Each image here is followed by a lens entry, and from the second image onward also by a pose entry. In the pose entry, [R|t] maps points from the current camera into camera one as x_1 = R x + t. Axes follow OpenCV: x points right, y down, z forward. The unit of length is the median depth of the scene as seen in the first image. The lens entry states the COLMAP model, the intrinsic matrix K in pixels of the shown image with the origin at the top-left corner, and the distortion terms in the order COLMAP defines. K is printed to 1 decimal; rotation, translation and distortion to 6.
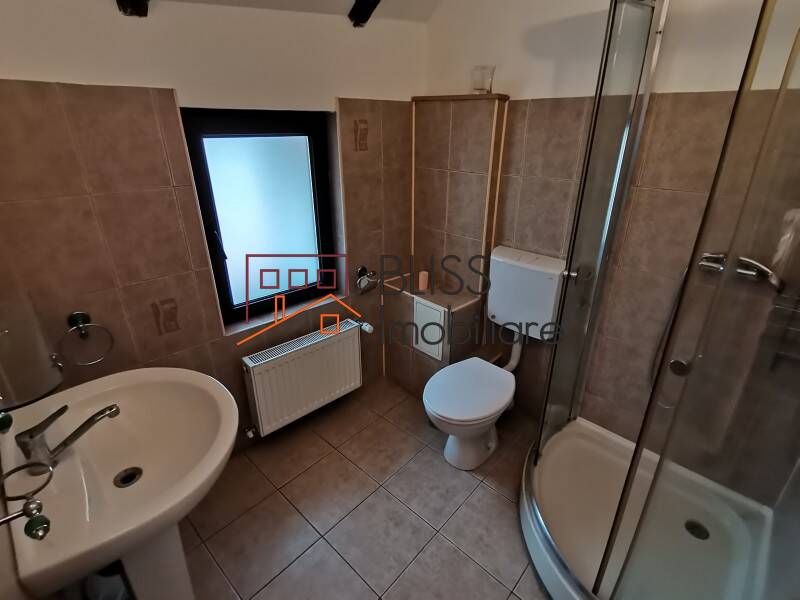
lens RADIAL K [[396.0, 0, 403.8], [0, 396.0, 291.7], [0, 0, 1]] dist [0.034343, -0.033977]
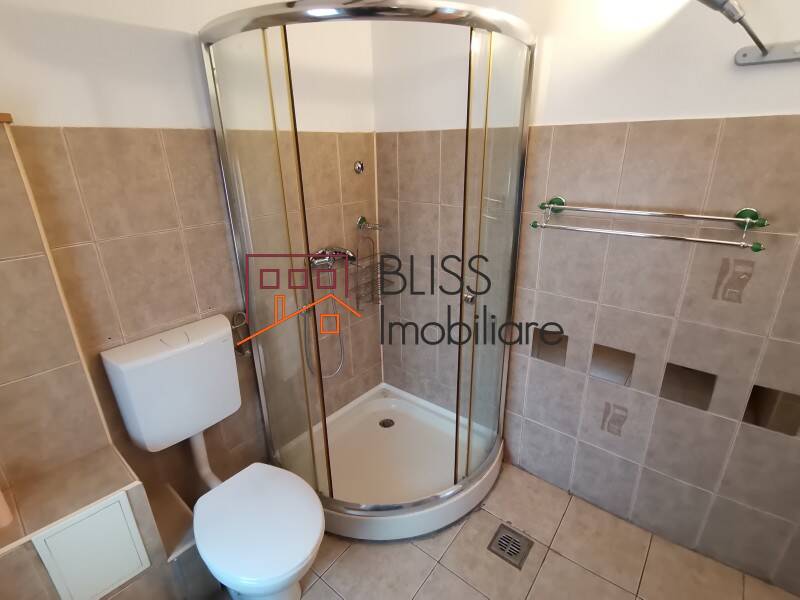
lens RADIAL K [[396.0, 0, 403.8], [0, 396.0, 291.7], [0, 0, 1]] dist [0.034343, -0.033977]
pose [[-0.071459, -0.346047, 0.935492, -0.430113], [0.423996, 0.838396, 0.342519, -0.257831], [-0.902840, 0.421121, 0.086812, 0.579275]]
